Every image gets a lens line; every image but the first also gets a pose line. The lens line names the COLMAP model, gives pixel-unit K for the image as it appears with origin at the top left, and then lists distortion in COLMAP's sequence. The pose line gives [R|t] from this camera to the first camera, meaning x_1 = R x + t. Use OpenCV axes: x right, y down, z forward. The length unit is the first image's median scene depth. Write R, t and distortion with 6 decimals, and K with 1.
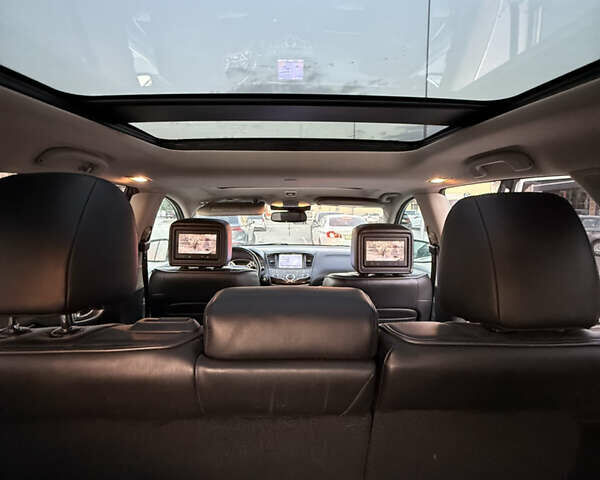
lens RADIAL K [[319.9, 0, 302.2], [0, 319.9, 238.6], [0, 0, 1]] dist [-0.000008, 0.000146]
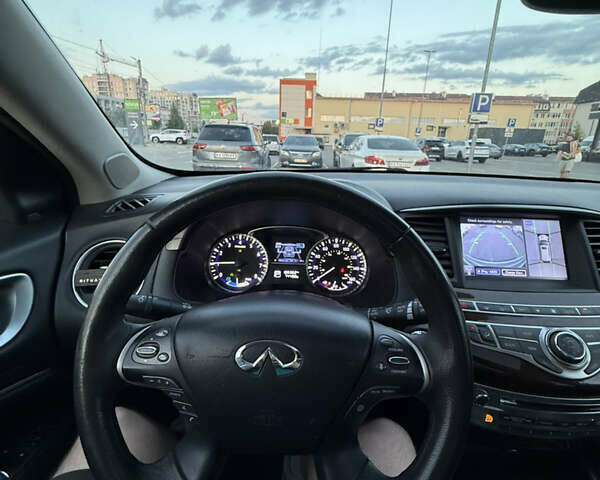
lens RADIAL K [[319.9, 0, 299.2], [0, 319.9, 238.3], [0, 0, 1]] dist [-0.000008, 0.000146]
pose [[0.998392, 0.042836, -0.037137, -0.176317], [-0.033543, 0.974426, 0.222189, 0.019222], [0.045705, -0.220586, 0.974296, 0.776494]]
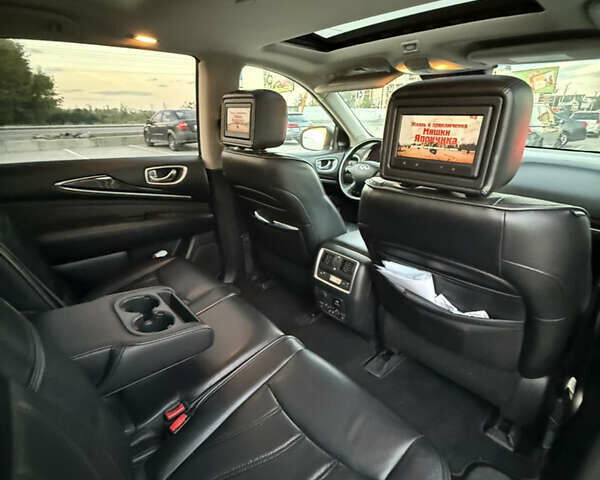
lens RADIAL K [[319.9, 0, 299.5], [0, 319.9, 234.0], [0, 0, 1]] dist [-0.000008, 0.000146]
pose [[0.641399, 0.261612, -0.721225, 0.270634], [-0.051581, 0.952643, 0.299683, 0.024141], [0.765471, -0.155015, 0.624519, 0.297692]]
